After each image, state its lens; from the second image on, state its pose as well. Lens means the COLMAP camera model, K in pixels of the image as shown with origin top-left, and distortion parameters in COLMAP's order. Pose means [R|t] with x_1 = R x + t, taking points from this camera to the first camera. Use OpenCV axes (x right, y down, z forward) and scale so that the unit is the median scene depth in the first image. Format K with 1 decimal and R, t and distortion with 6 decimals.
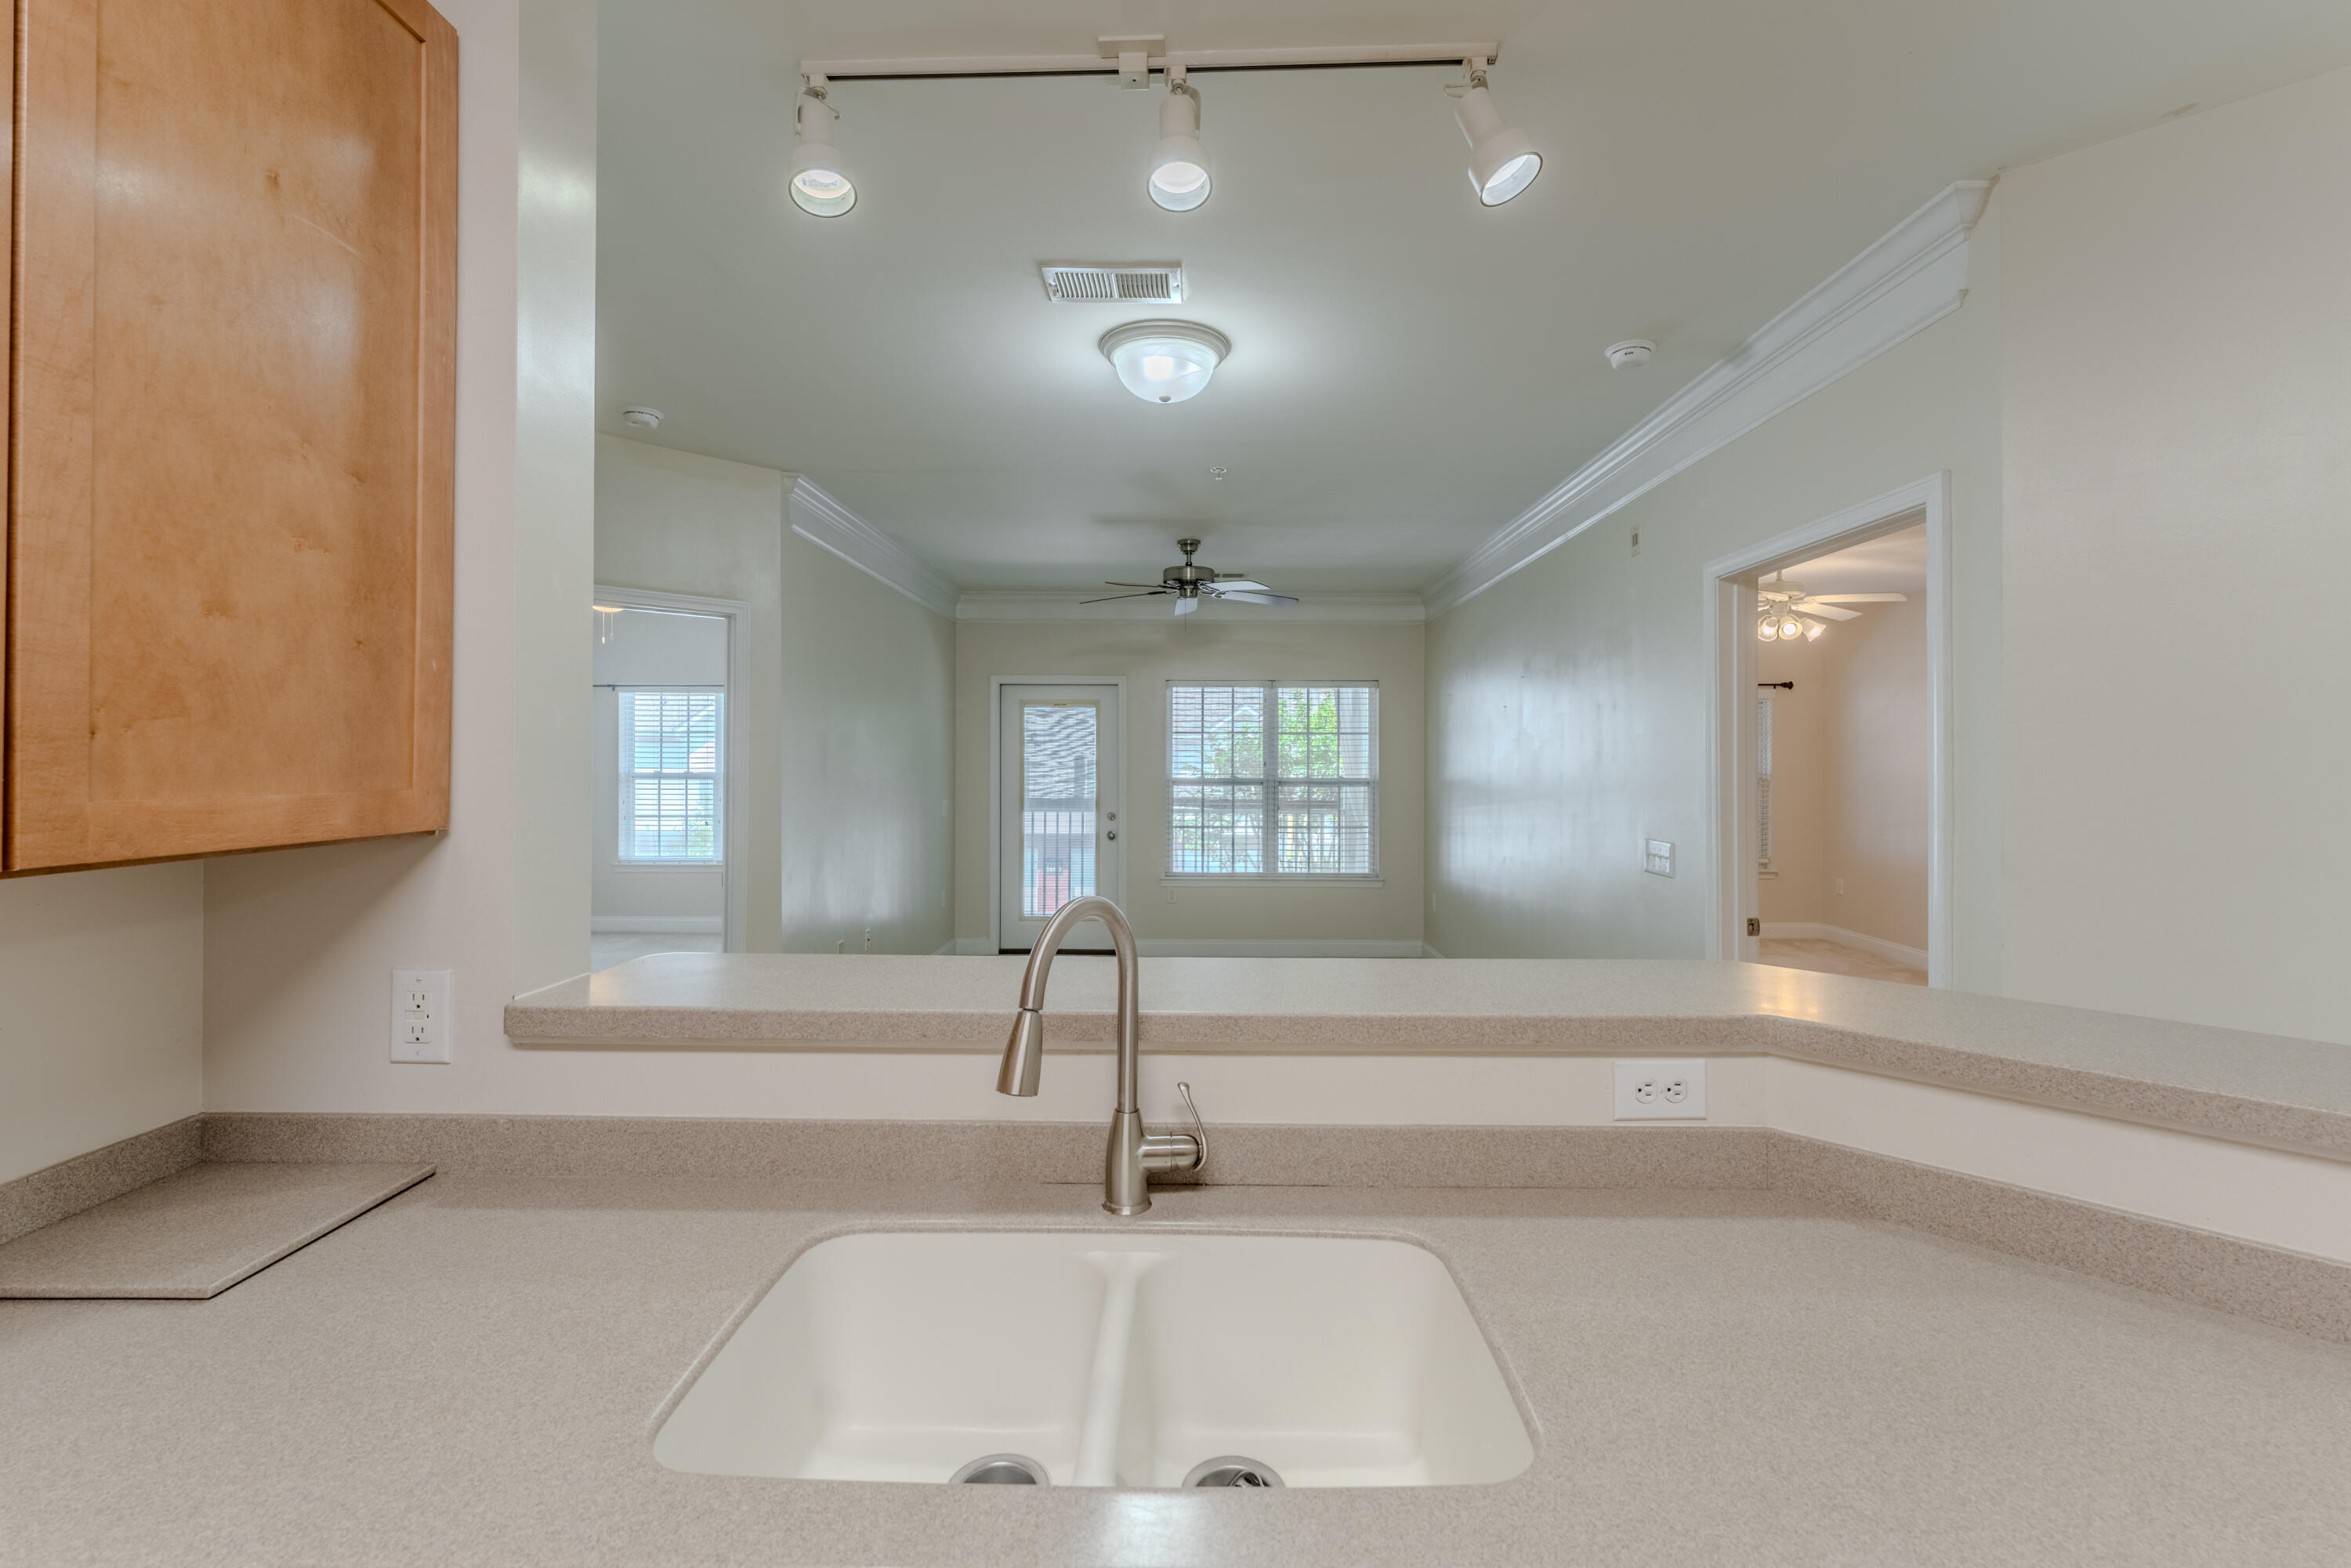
lens RADIAL K [[986.5, 0, 1177.7], [0, 986.5, 757.4], [0, 0, 1]] dist [-0.001956, -0.000309]
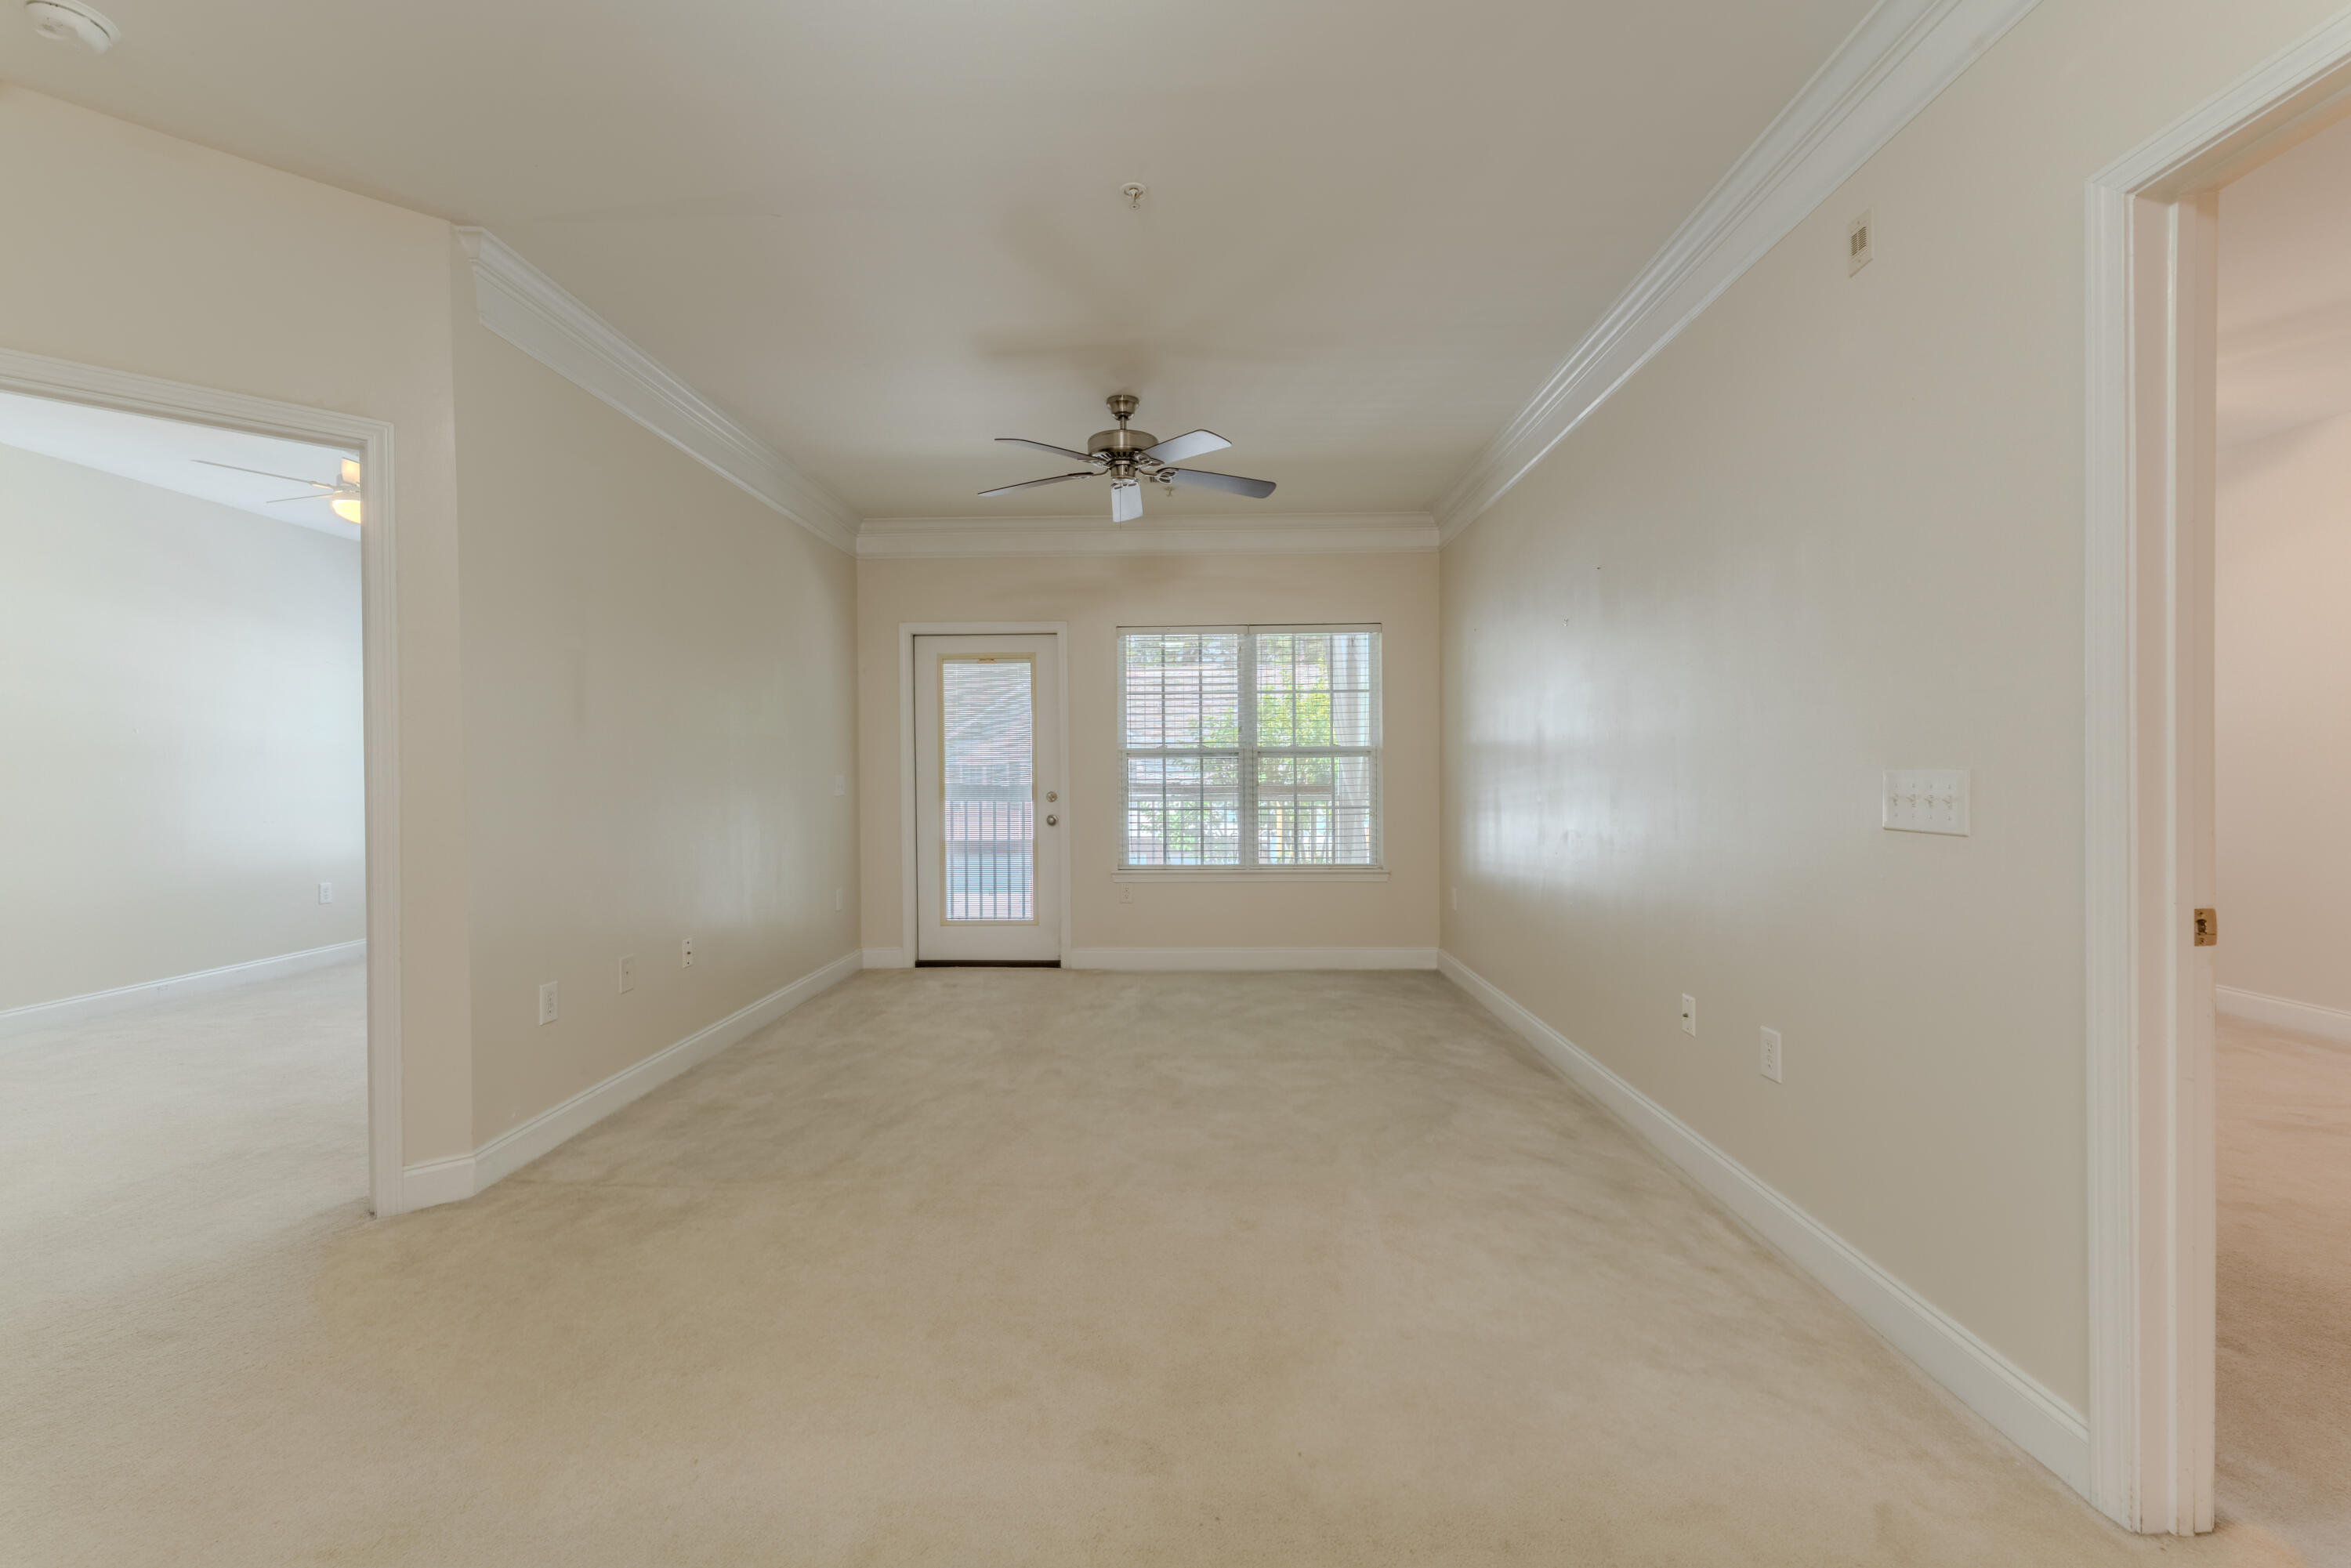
lens RADIAL K [[880.9, 0, 1186.3], [0, 880.9, 785.3], [0, 0, 1]] dist [0.000432, 0.000085]
pose [[0.999963, -0.008595, 0.000191, 0.044257], [0.008594, 0.999941, 0.006586, 0.047504], [-0.000248, -0.006584, 0.999978, 0.284155]]
